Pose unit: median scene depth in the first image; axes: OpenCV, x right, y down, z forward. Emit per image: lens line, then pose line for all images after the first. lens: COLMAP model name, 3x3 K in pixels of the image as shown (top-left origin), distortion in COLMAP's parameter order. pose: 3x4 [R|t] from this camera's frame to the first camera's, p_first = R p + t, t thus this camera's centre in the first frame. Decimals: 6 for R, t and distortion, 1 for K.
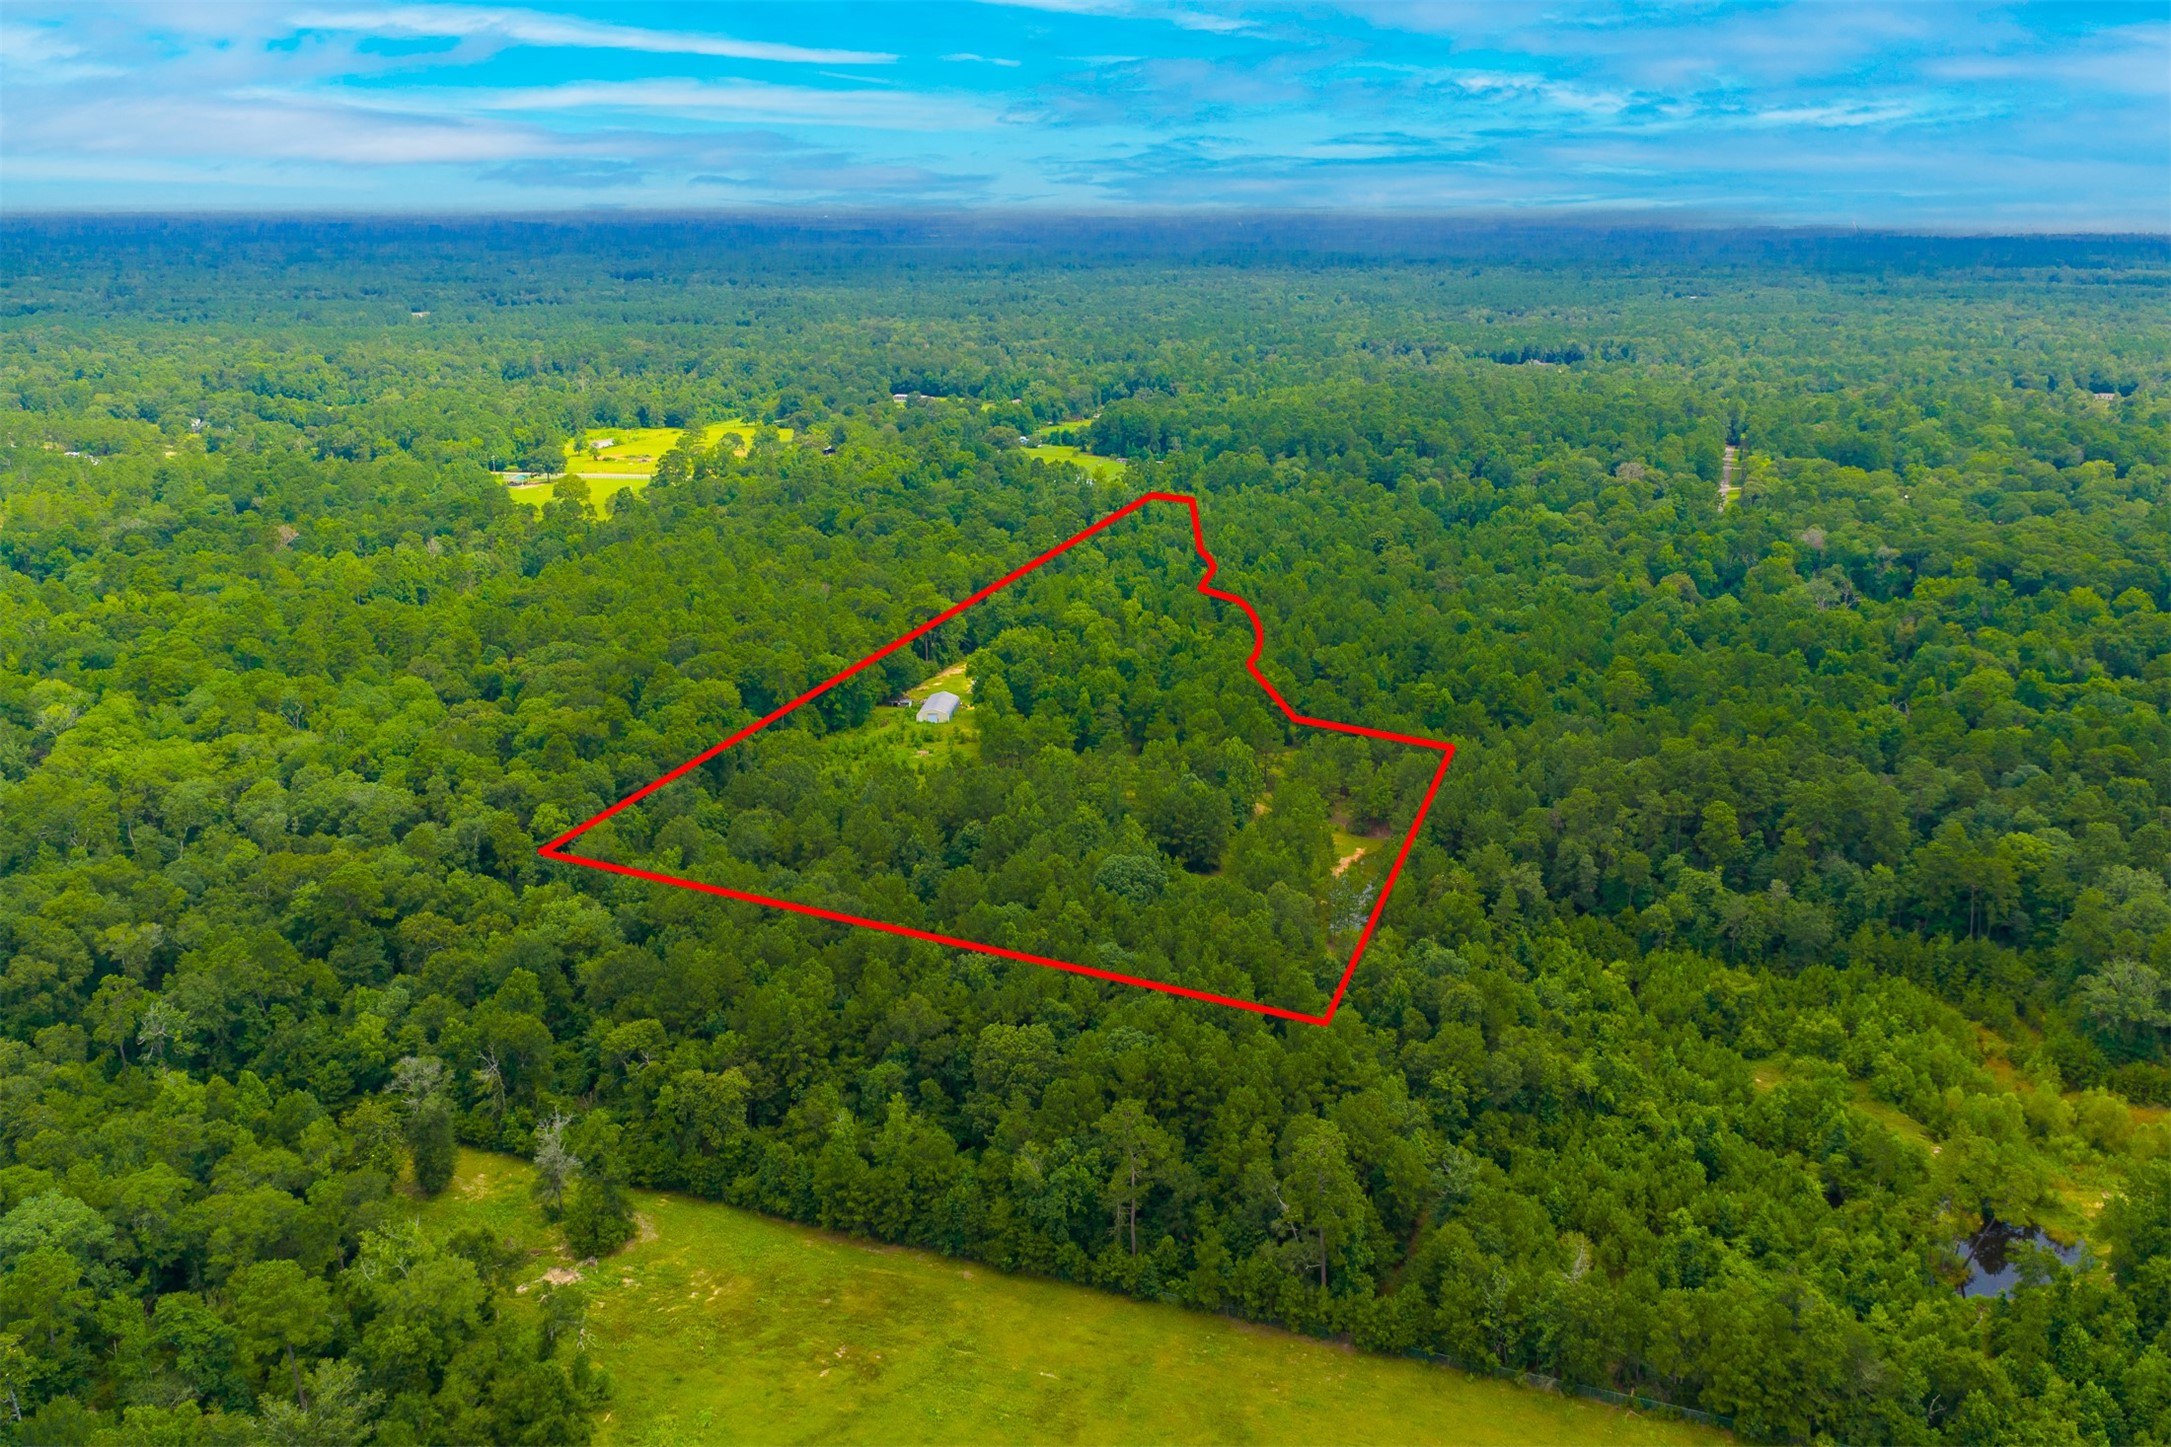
lens RADIAL K [[1772.2, 0, 1085.5], [0, 1772.2, 723.5], [0, 0, 1]] dist [0.014988, 0.002000]
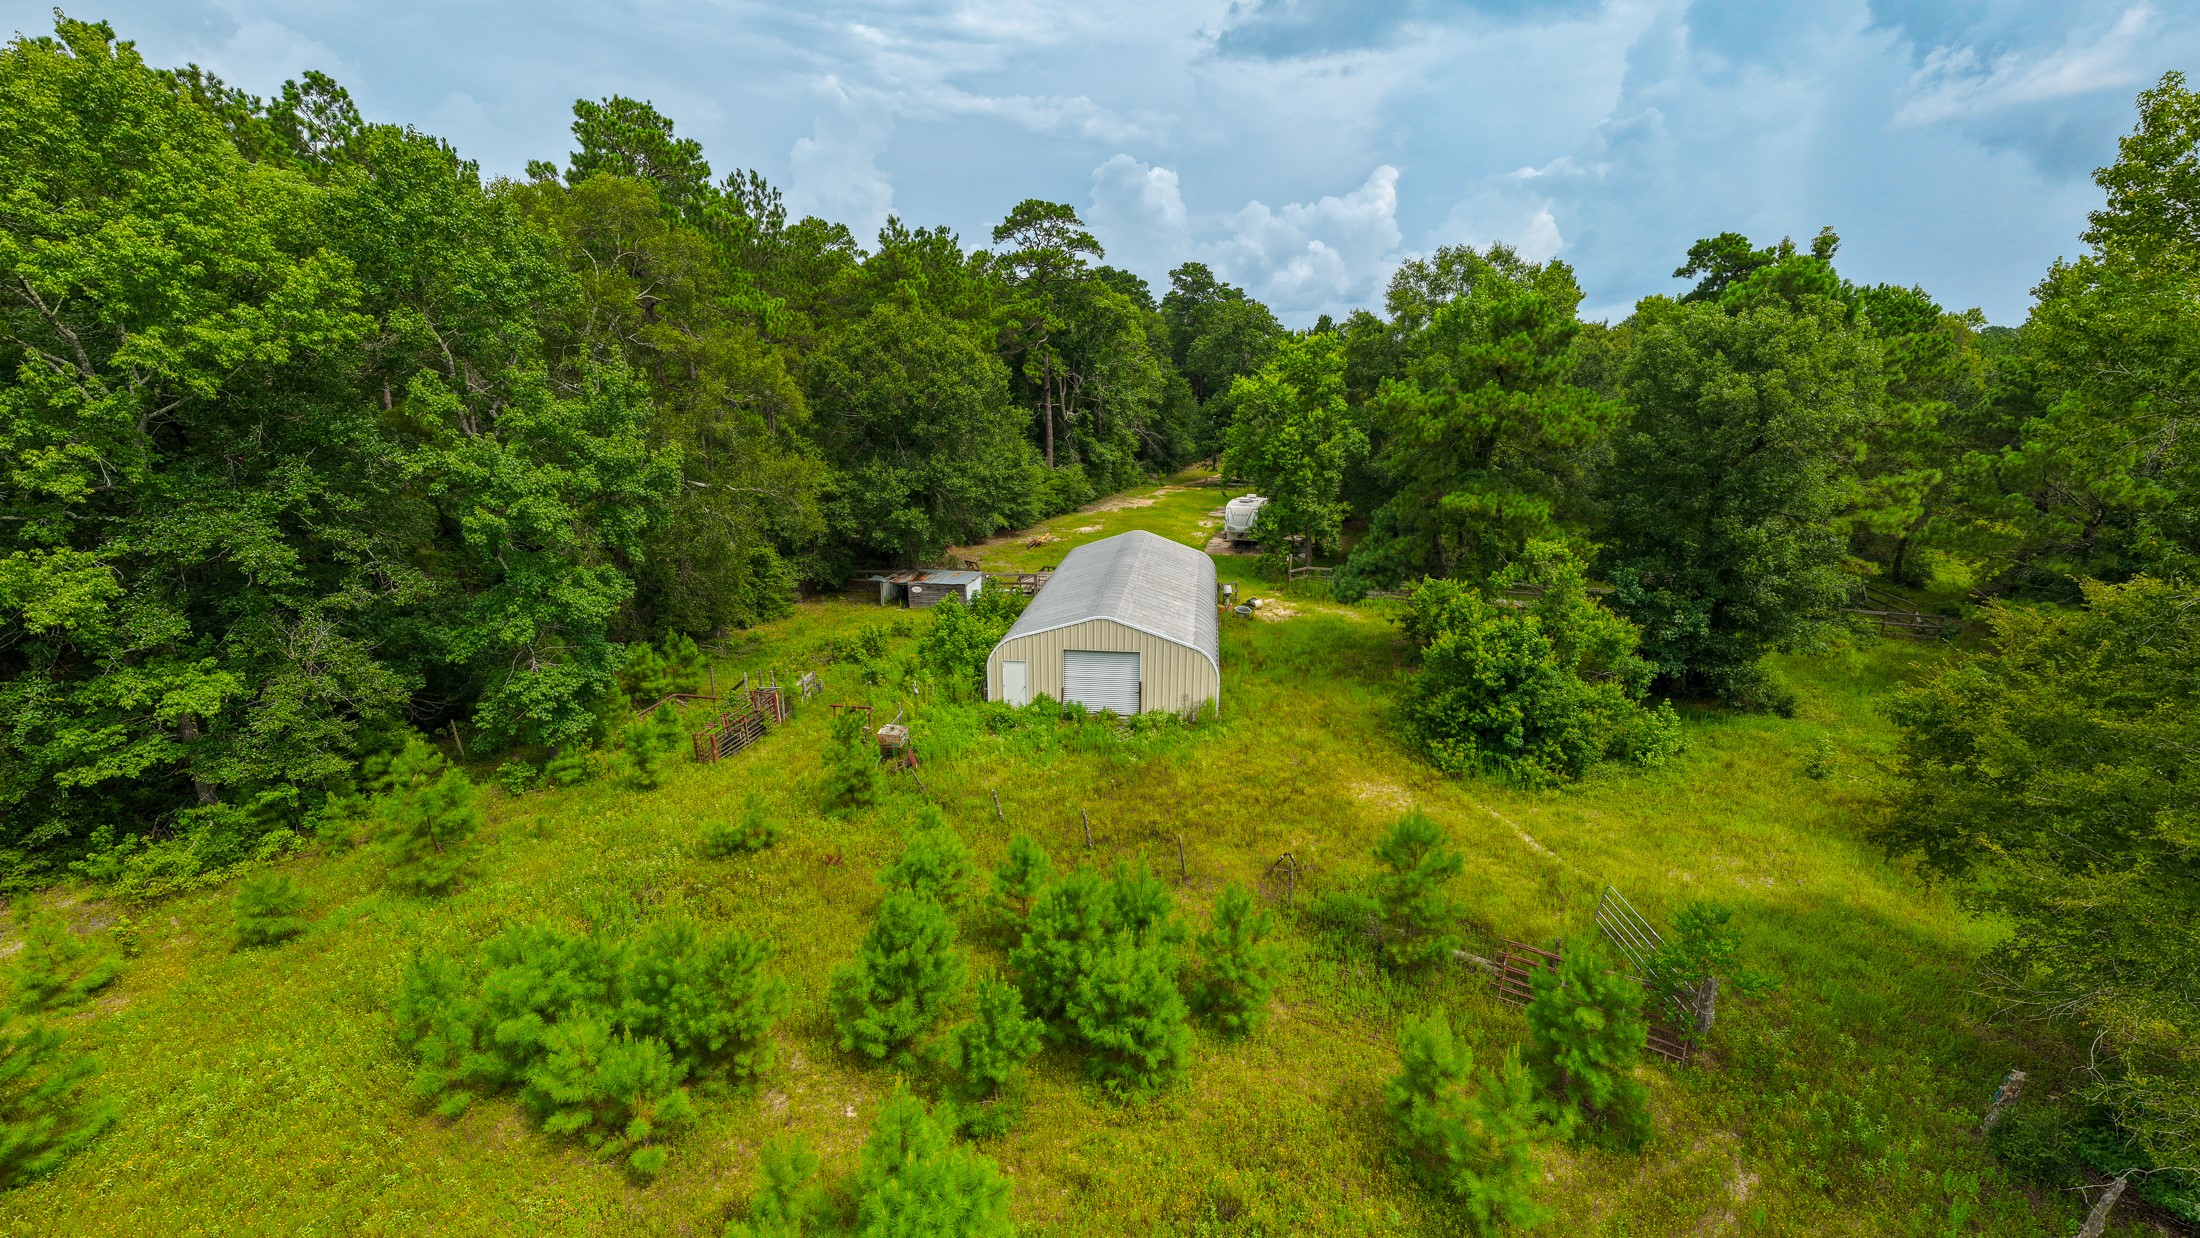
lens RADIAL K [[883.3, 0, 1100.0], [0, 883.3, 619.0], [0, 0, 1]] dist [0.003719, -0.000485]
pose [[0.999732, 0.001370, -0.023131, -0.083124], [-0.001645, 0.999928, -0.011860, -0.007080], [0.023113, 0.011895, 0.999662, 0.910975]]
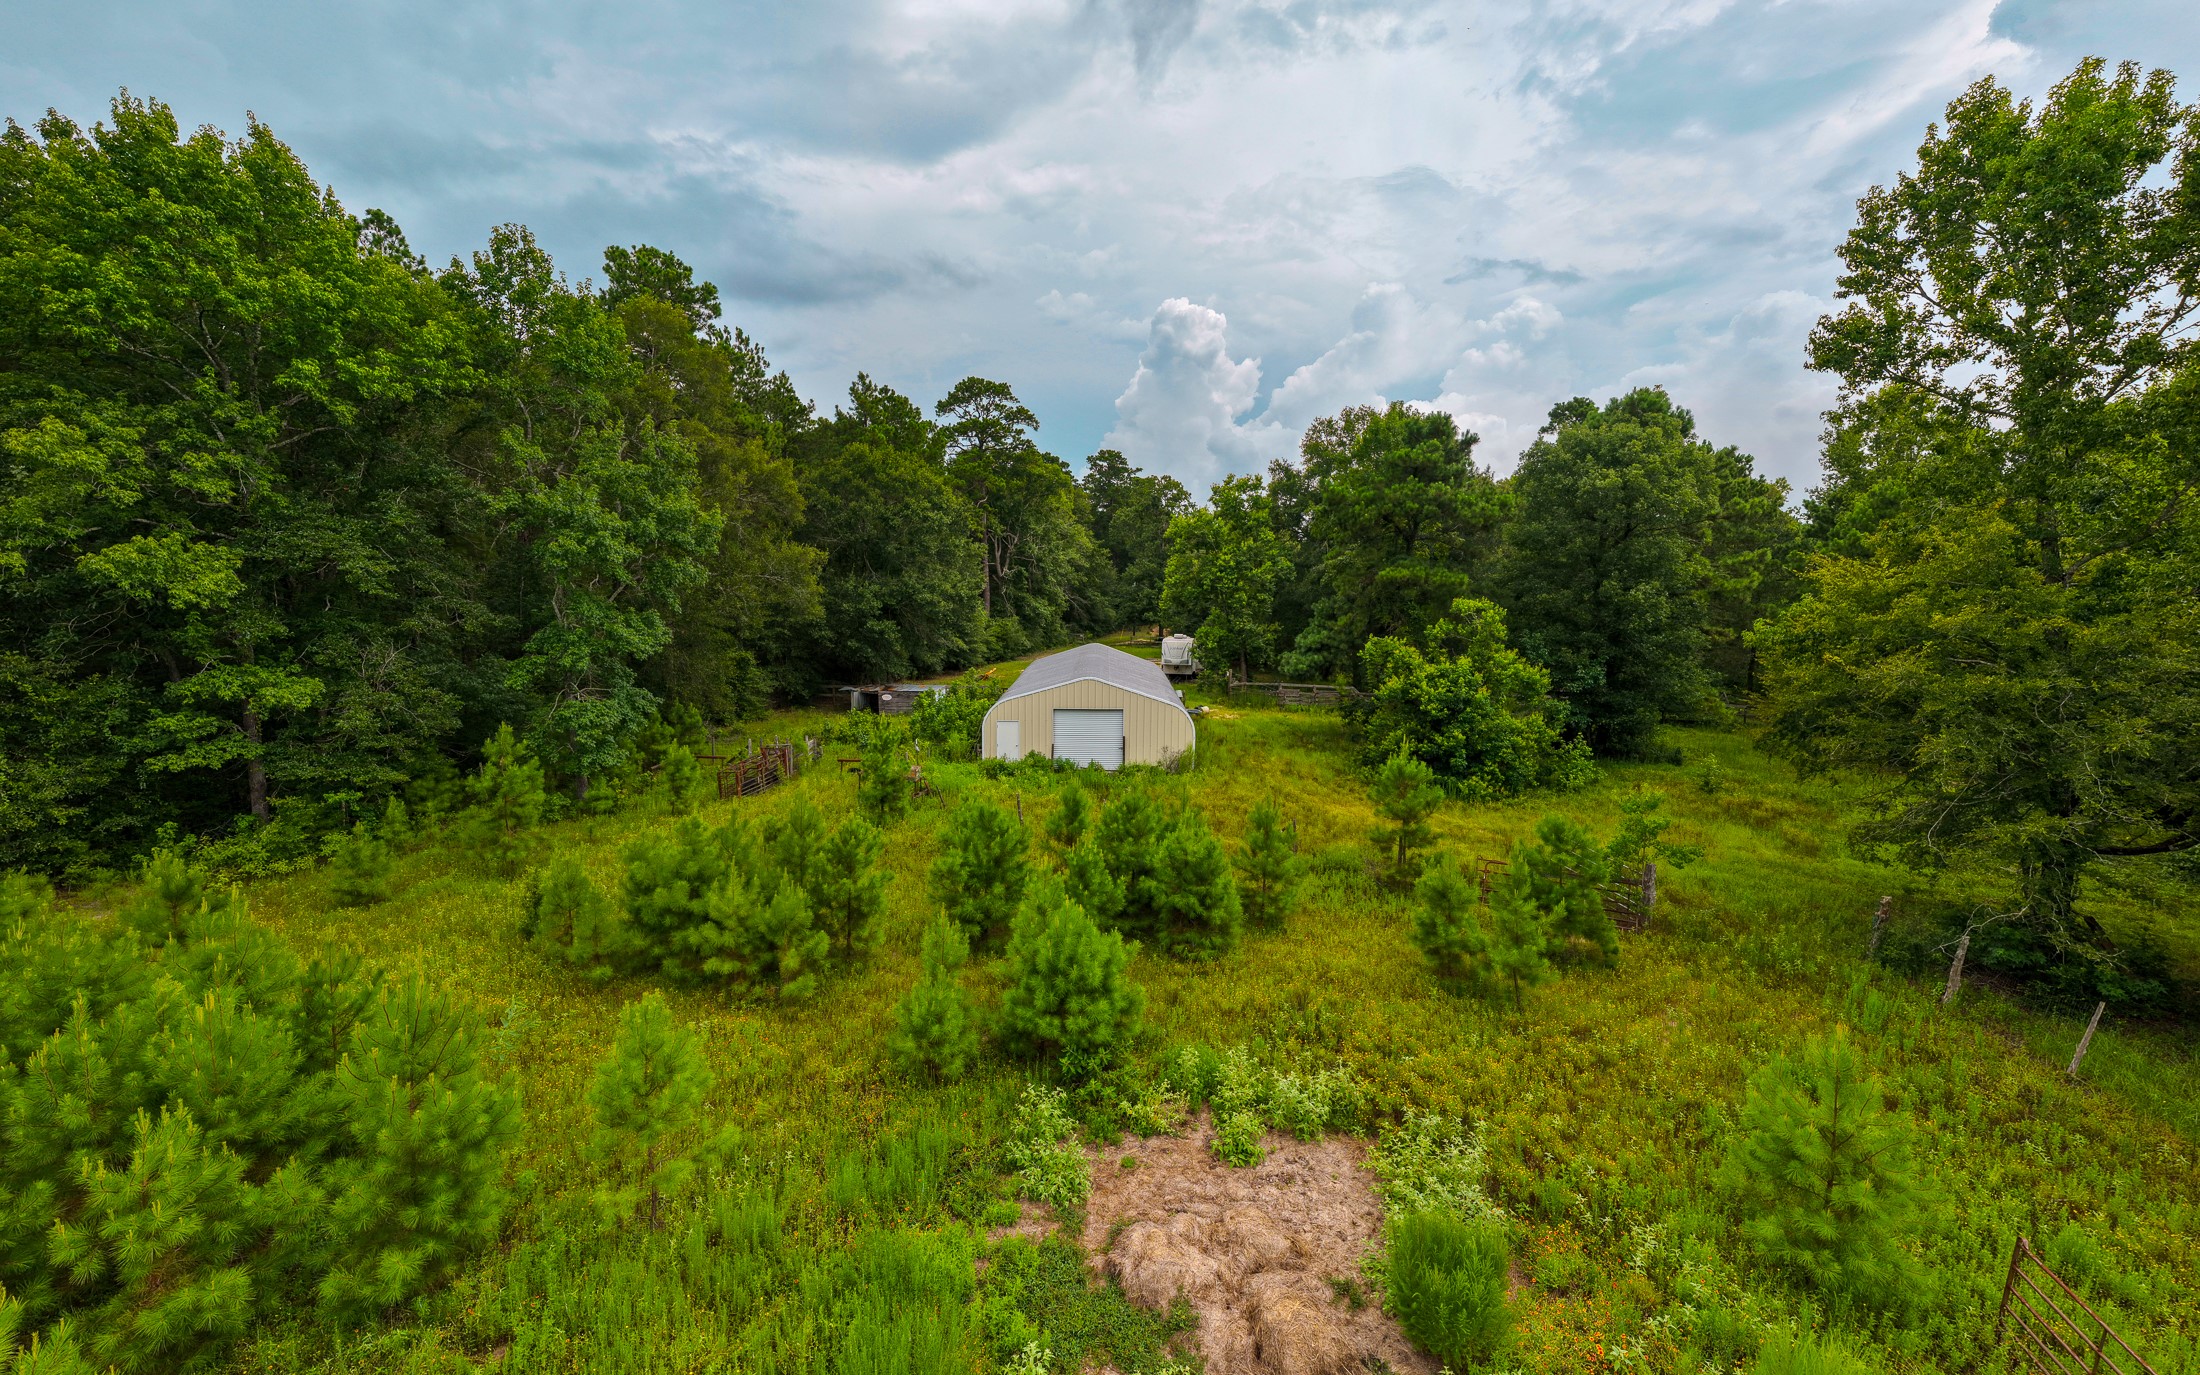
lens RADIAL K [[891.5, 0, 1075.7], [0, 891.5, 683.0], [0, 0, 1]] dist [0.001569, 0.000301]
pose [[0.997960, -0.006863, 0.063472, -0.090361], [0.017494, 0.985546, -0.168504, 0.004992], [-0.061398, 0.169270, 0.983655, 0.904243]]
